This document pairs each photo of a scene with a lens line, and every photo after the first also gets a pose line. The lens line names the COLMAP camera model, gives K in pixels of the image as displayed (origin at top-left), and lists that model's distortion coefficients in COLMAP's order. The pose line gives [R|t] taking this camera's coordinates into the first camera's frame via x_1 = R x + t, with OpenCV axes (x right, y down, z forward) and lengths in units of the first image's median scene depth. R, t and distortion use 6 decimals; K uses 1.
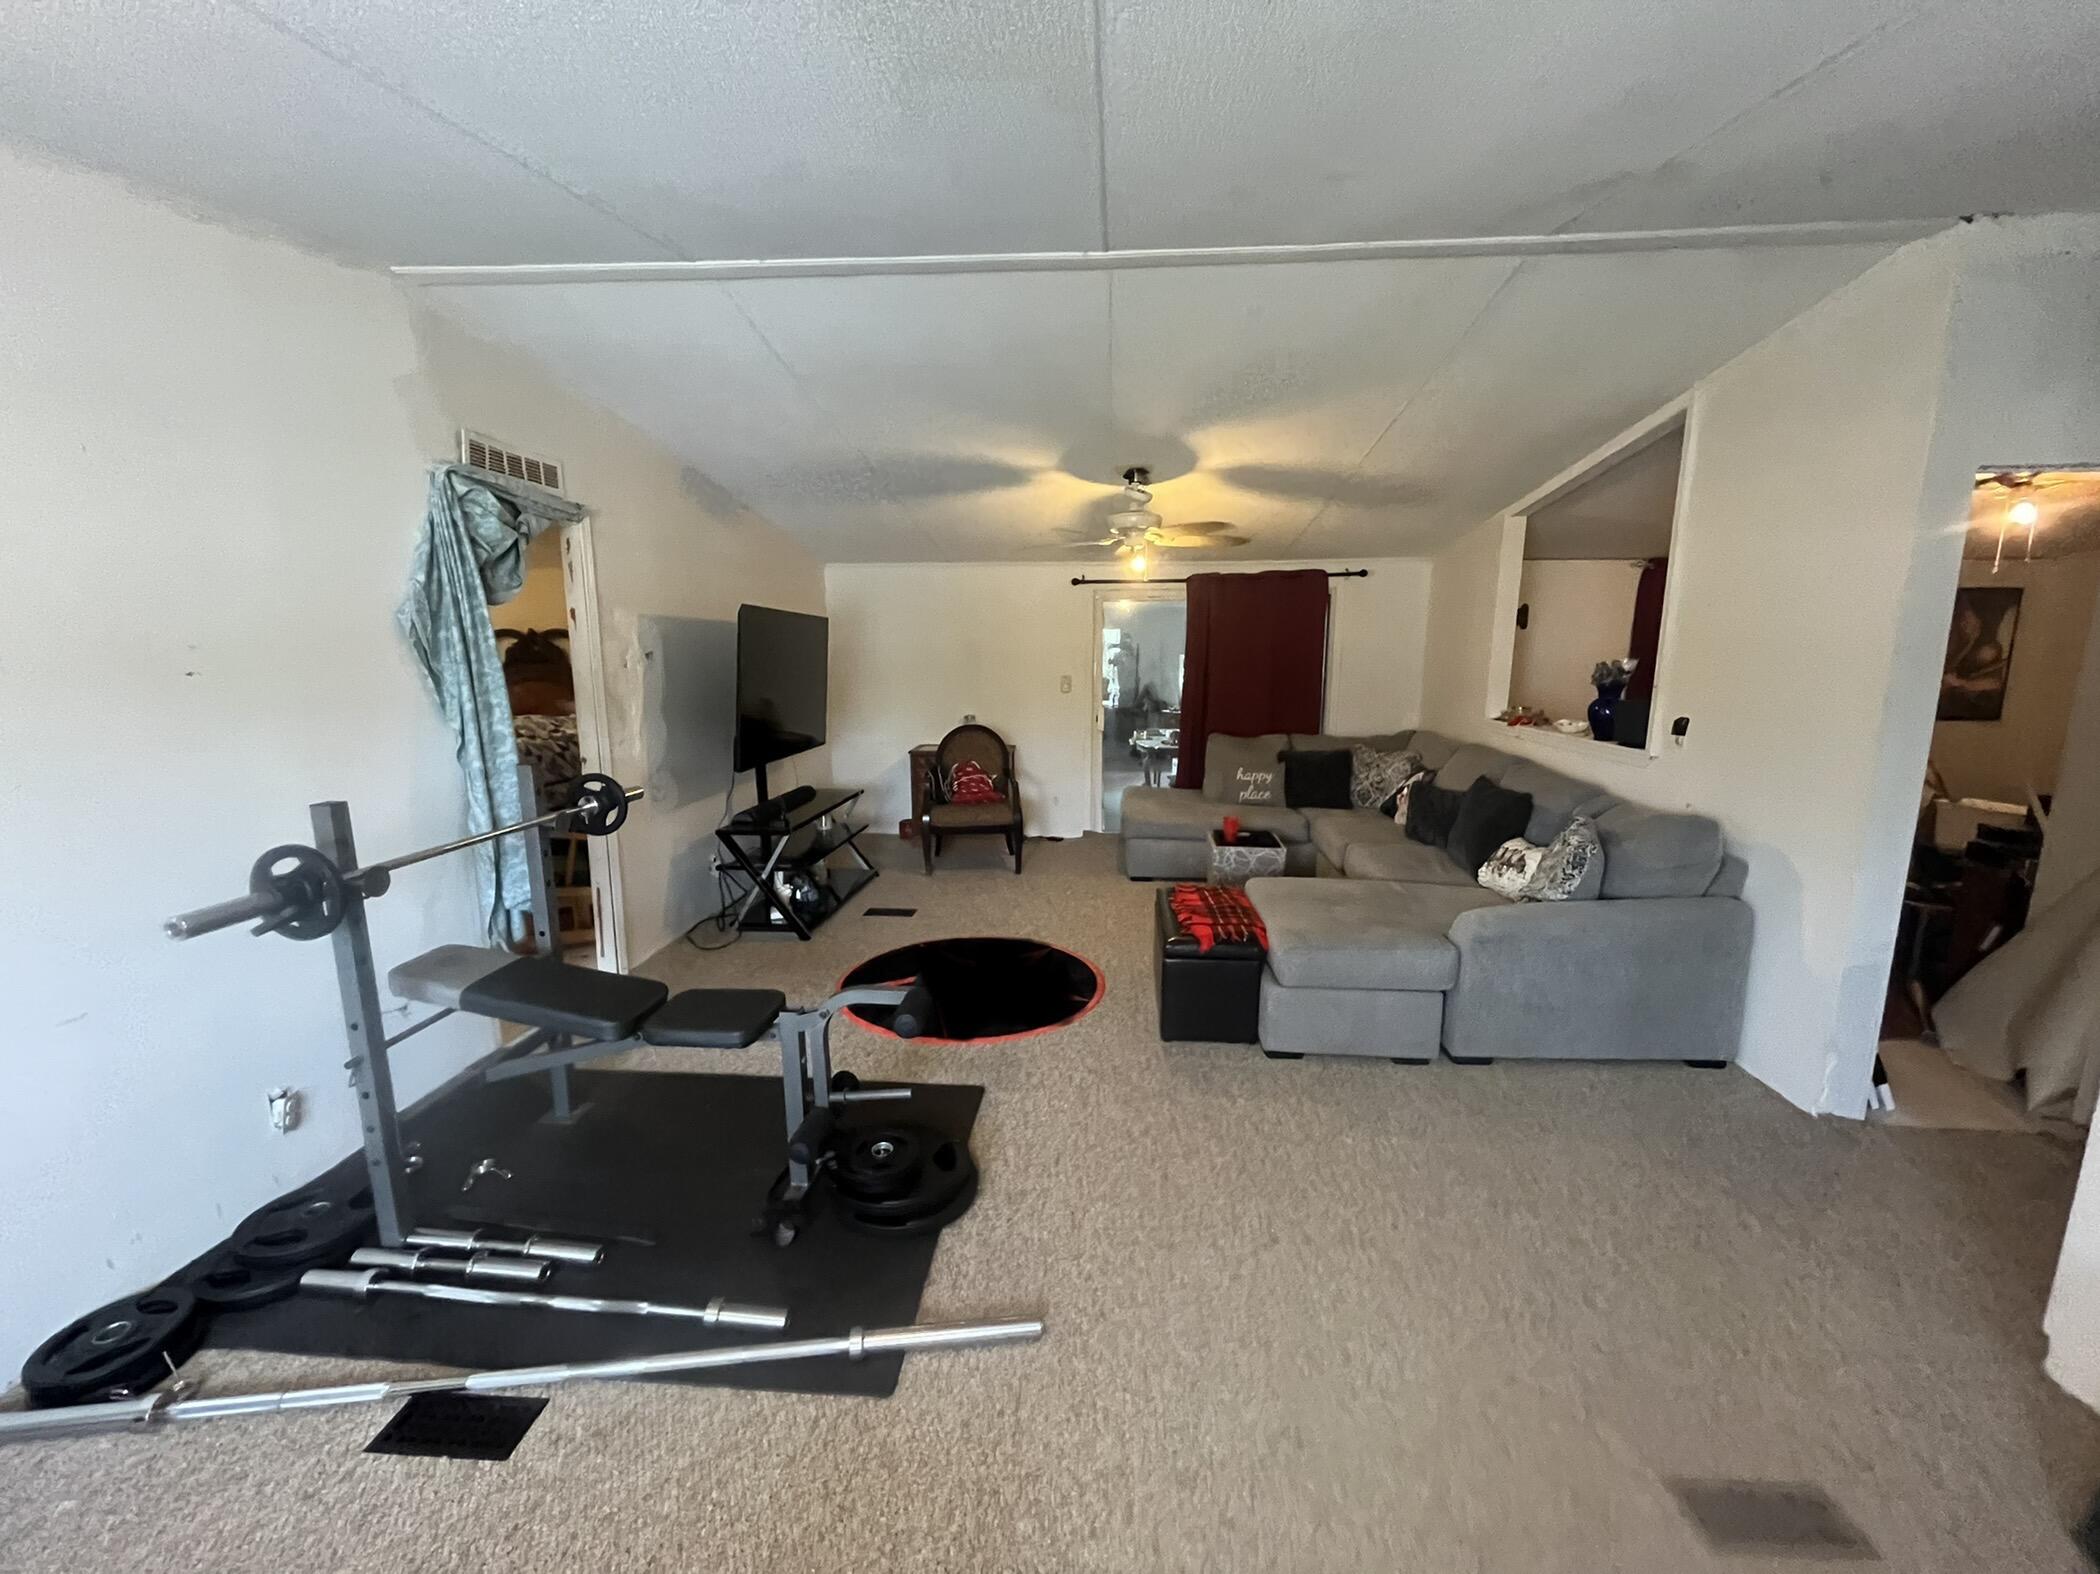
lens RADIAL K [[855.9, 0, 1056.5], [0, 855.9, 791.1], [0, 0, 1]] dist [0.003495, 0.000469]
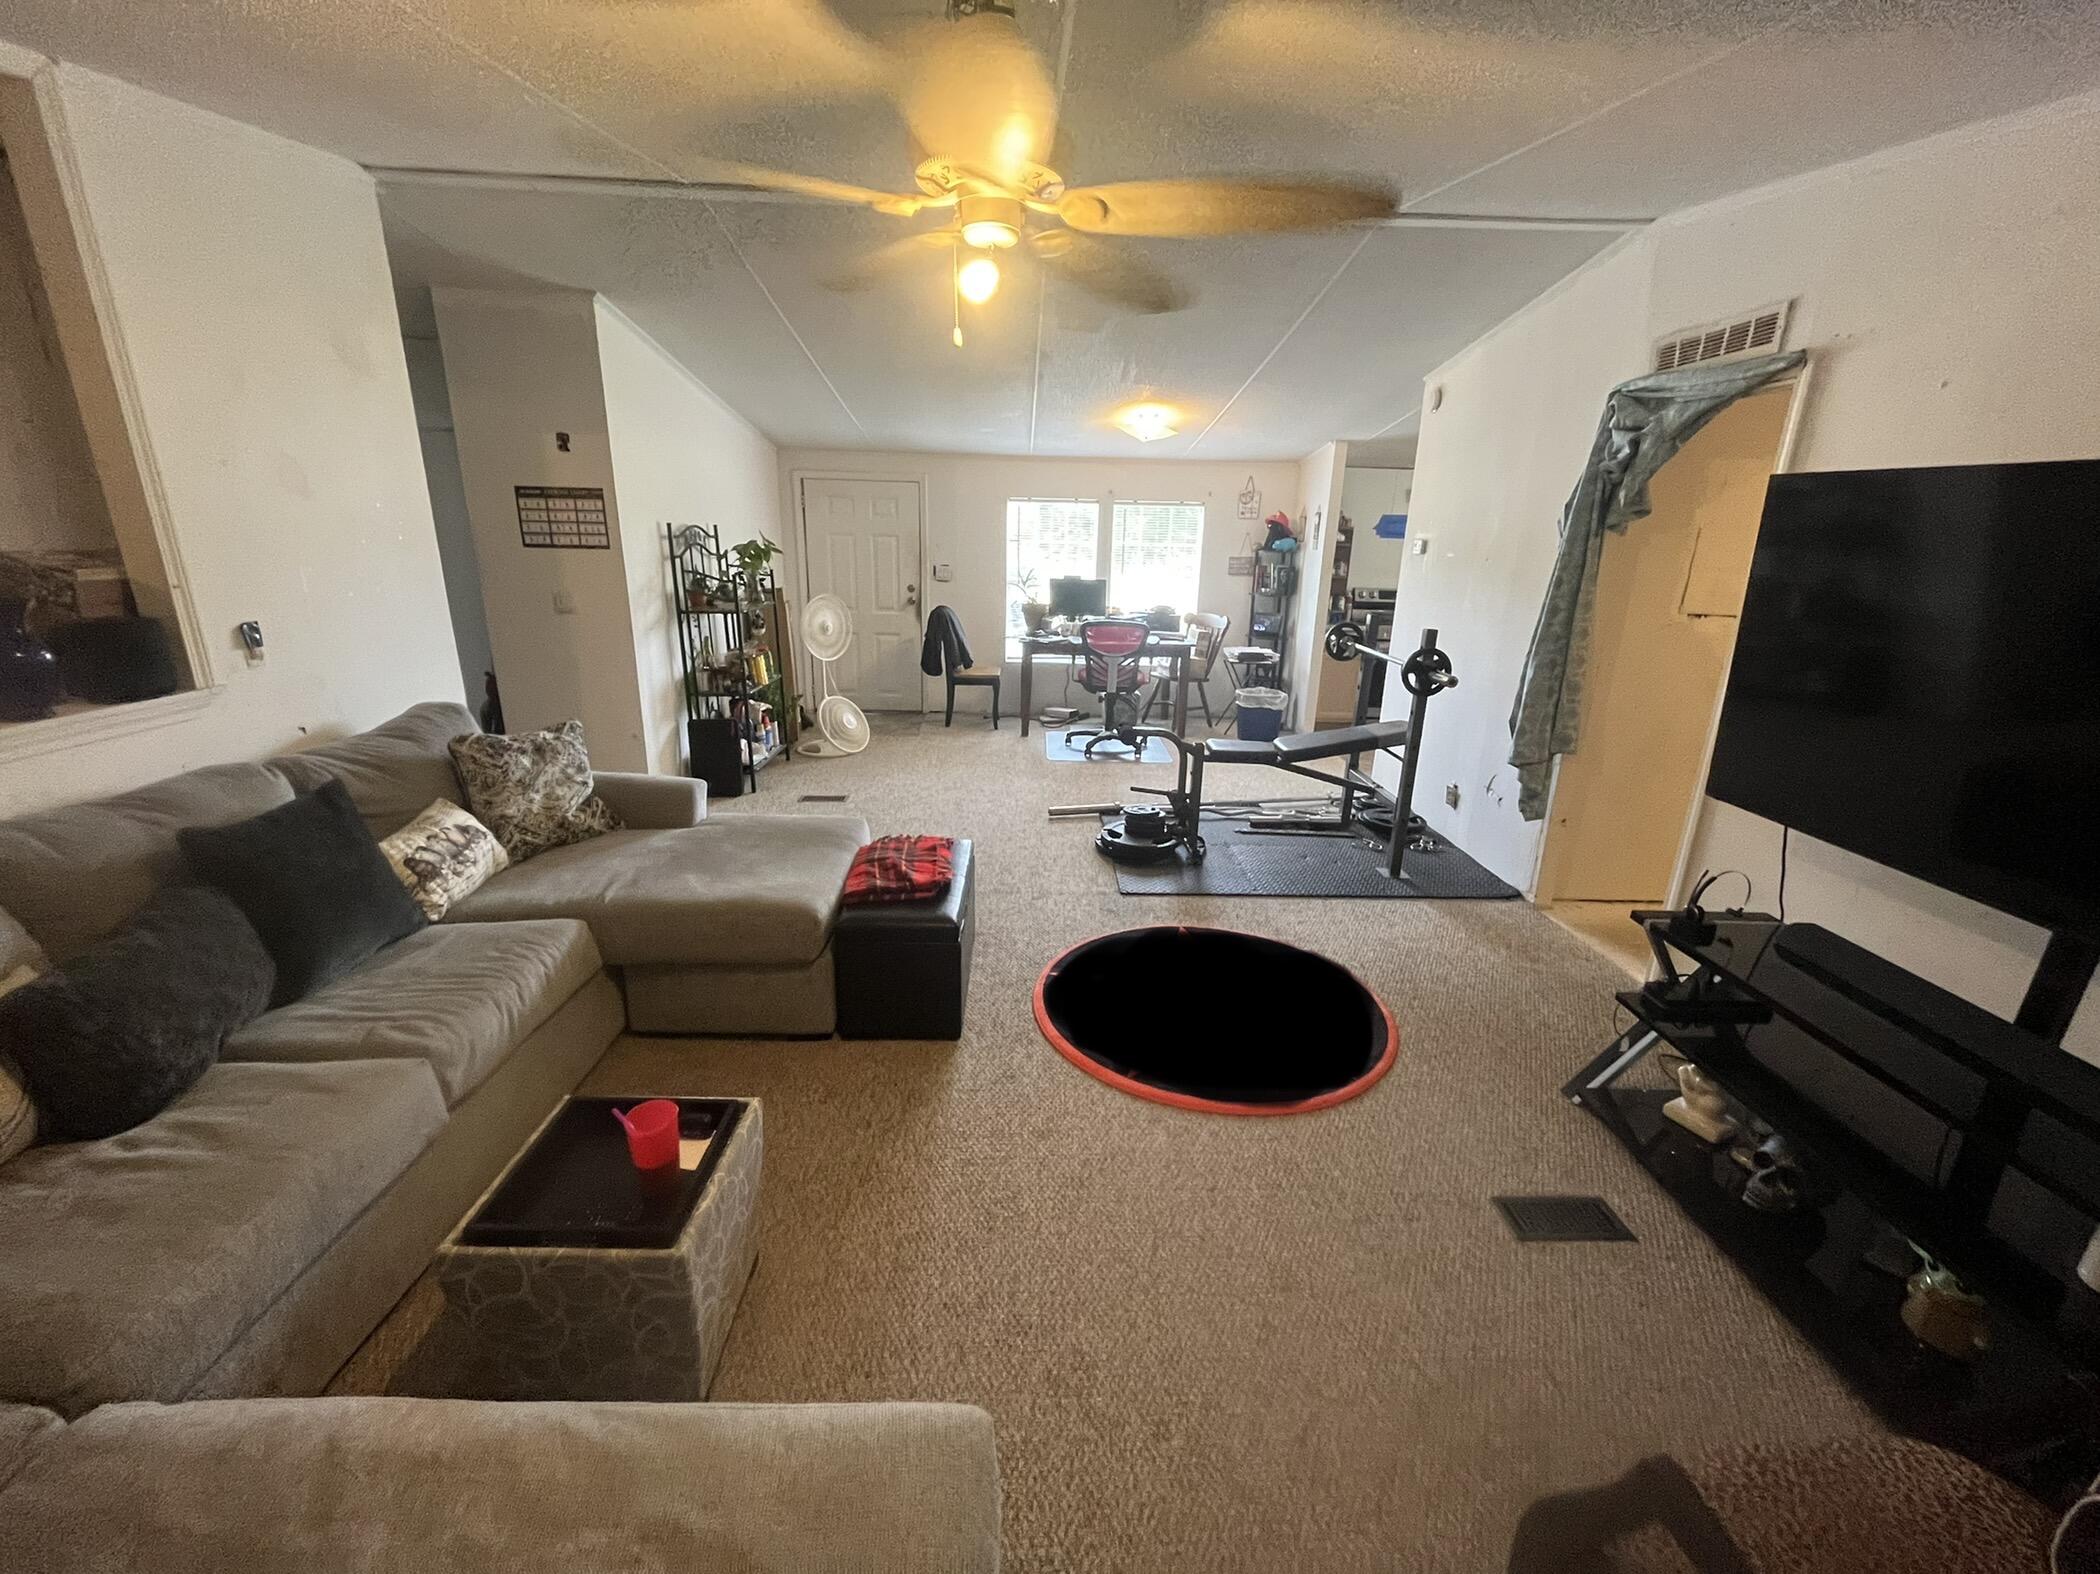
lens RADIAL K [[855.9, 0, 1048.8], [0, 855.9, 787.6], [0, 0, 1]] dist [0.003495, 0.000469]
pose [[-0.994777, 0.006868, -0.101836, 0.134034], [-0.040169, 0.890873, 0.452473, -0.314650], [0.093831, 0.454201, -0.885944, 1.757439]]
